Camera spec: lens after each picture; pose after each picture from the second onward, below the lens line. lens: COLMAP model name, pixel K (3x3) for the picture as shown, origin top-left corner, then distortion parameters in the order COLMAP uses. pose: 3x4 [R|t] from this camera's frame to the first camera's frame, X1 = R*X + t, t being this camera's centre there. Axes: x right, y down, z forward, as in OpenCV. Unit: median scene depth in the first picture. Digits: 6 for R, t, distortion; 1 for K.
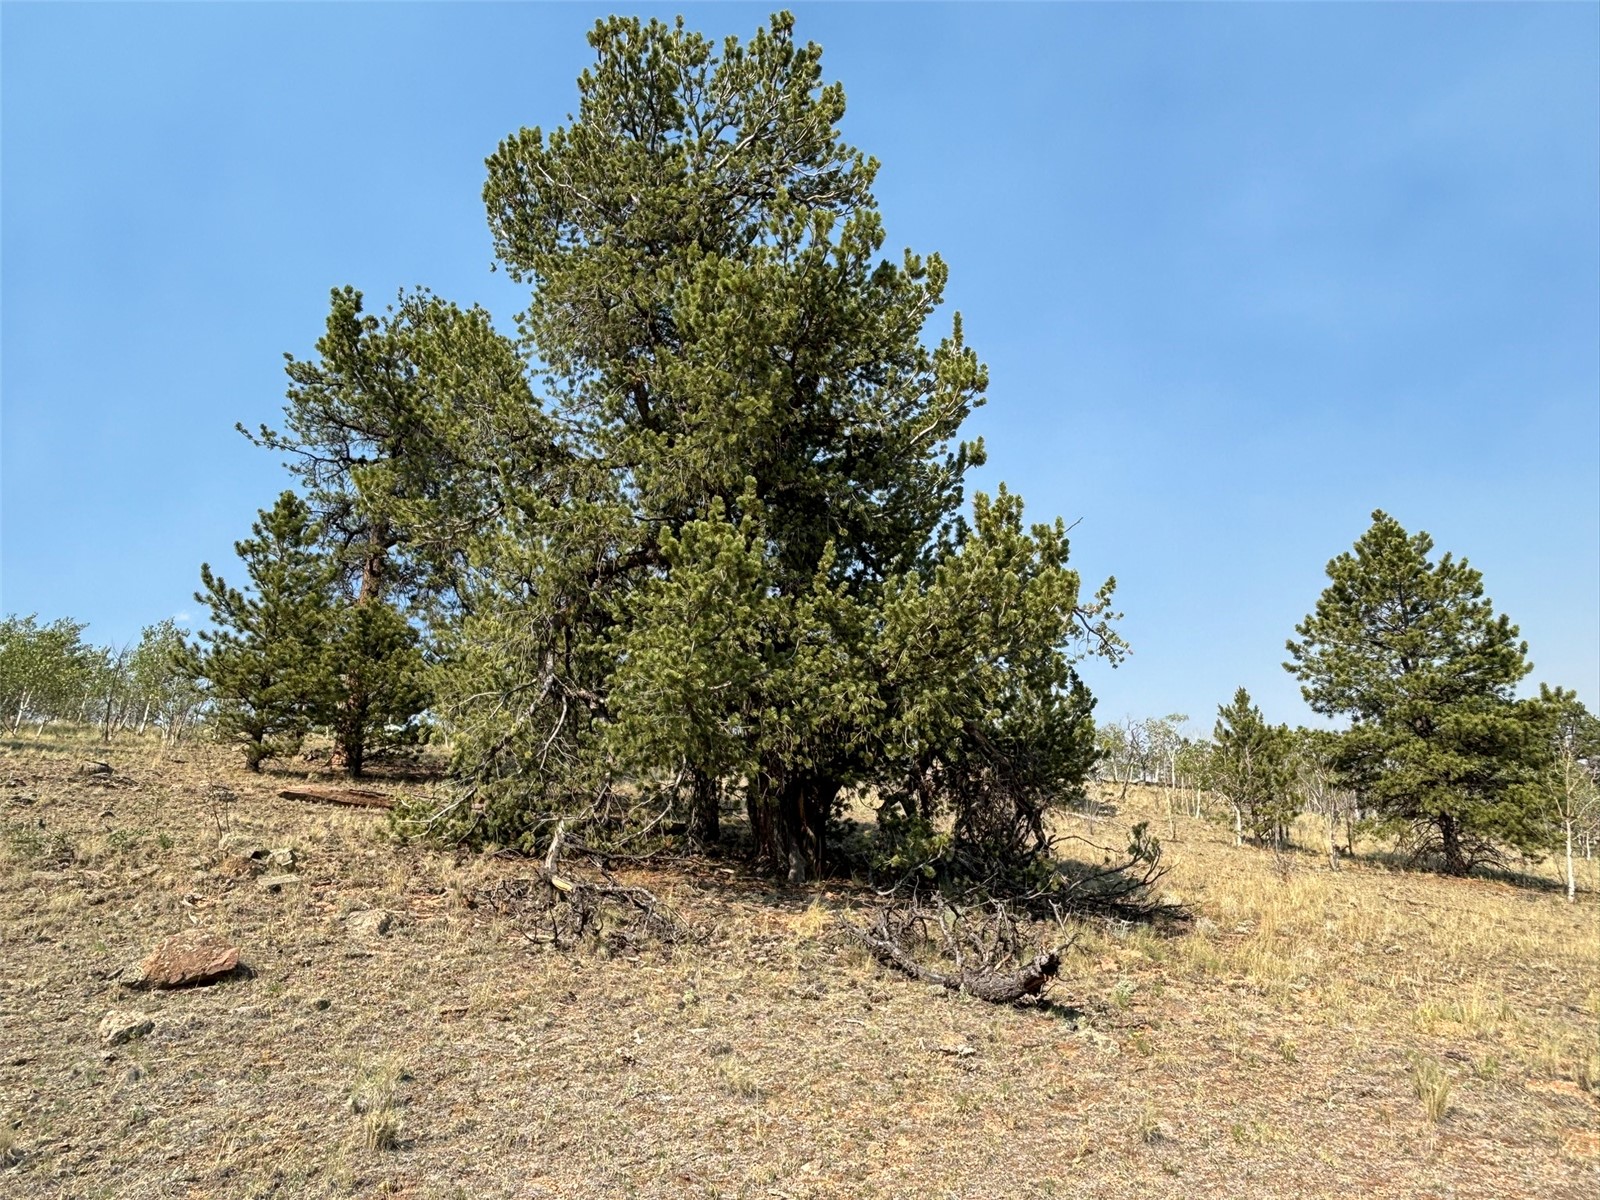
lens RADIAL K [[1008.4, 0, 786.3], [0, 1008.4, 603.2], [0, 0, 1]] dist [-0.000399, -0.001073]
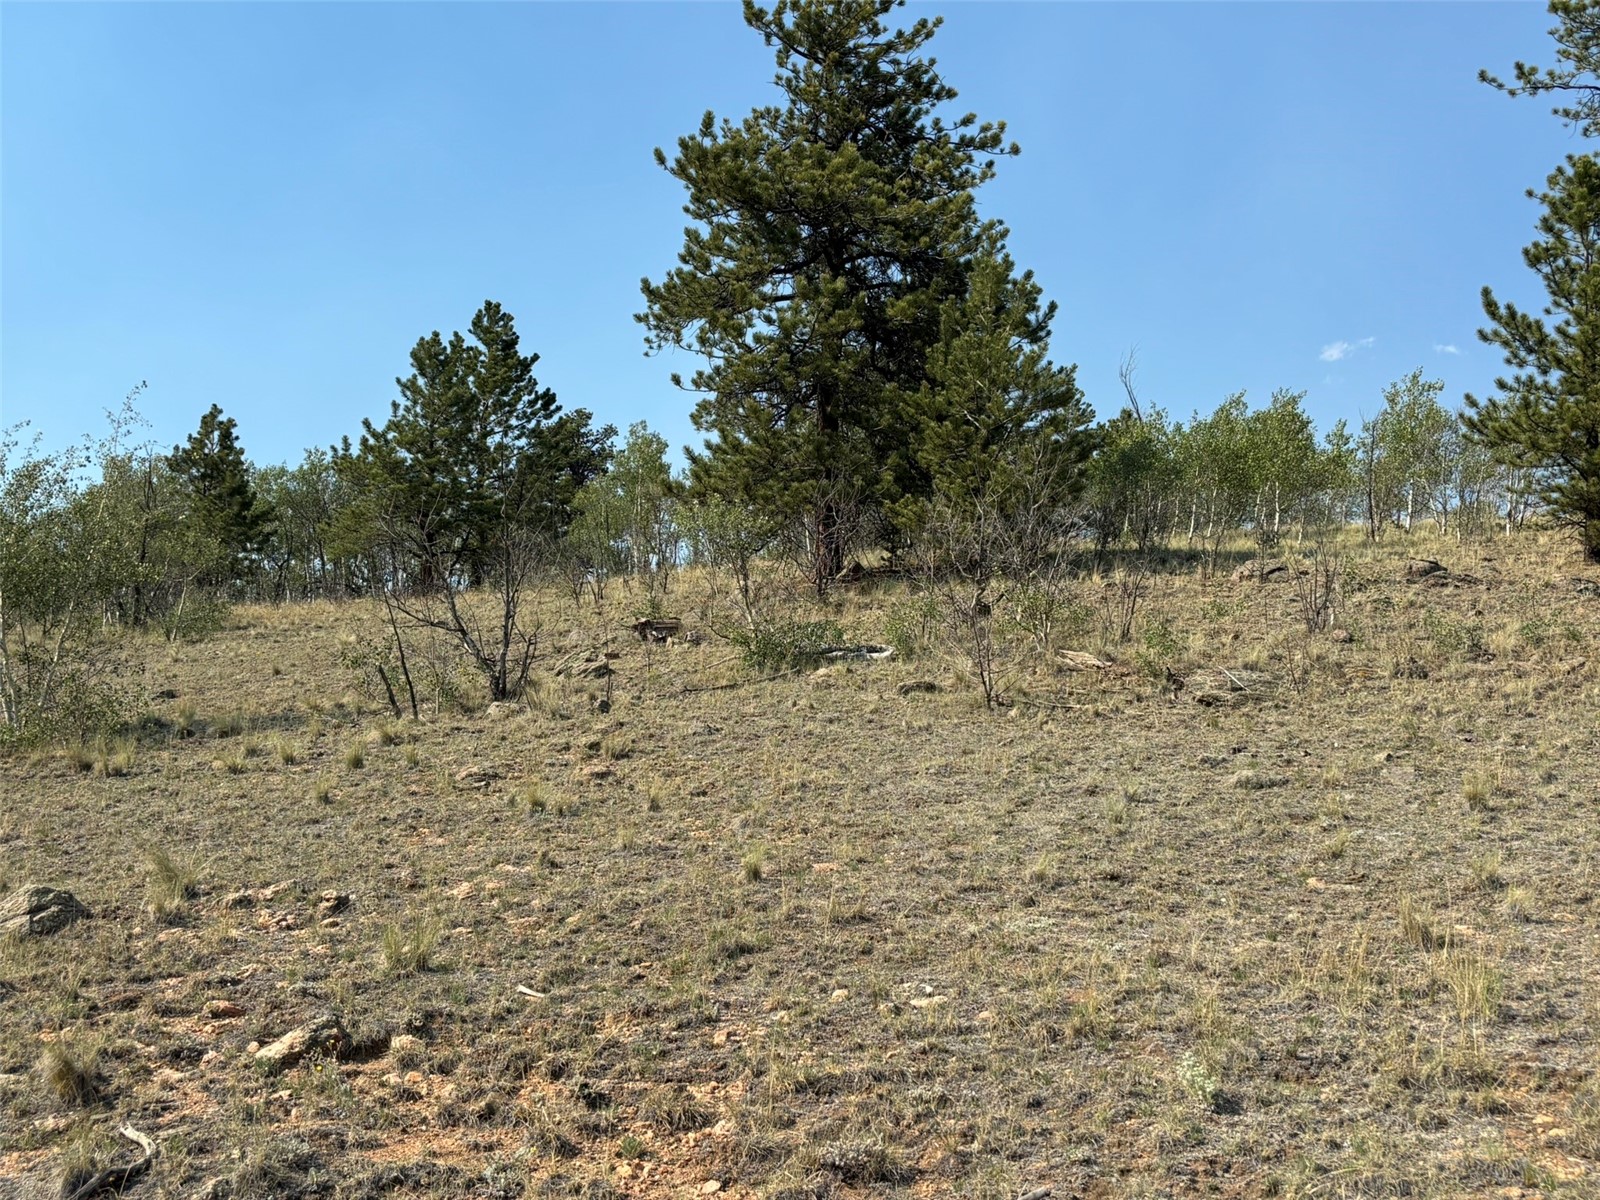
lens RADIAL K [[1707.6, 0, 802.5], [0, 1707.6, 615.2], [0, 0, 1]] dist [0.029387, 0.000000]
pose [[0.649435, -0.047758, -0.758916, 0.031896], [0.185870, 0.977722, 0.097528, -0.020794], [0.737351, -0.204398, 0.643844, -0.207370]]
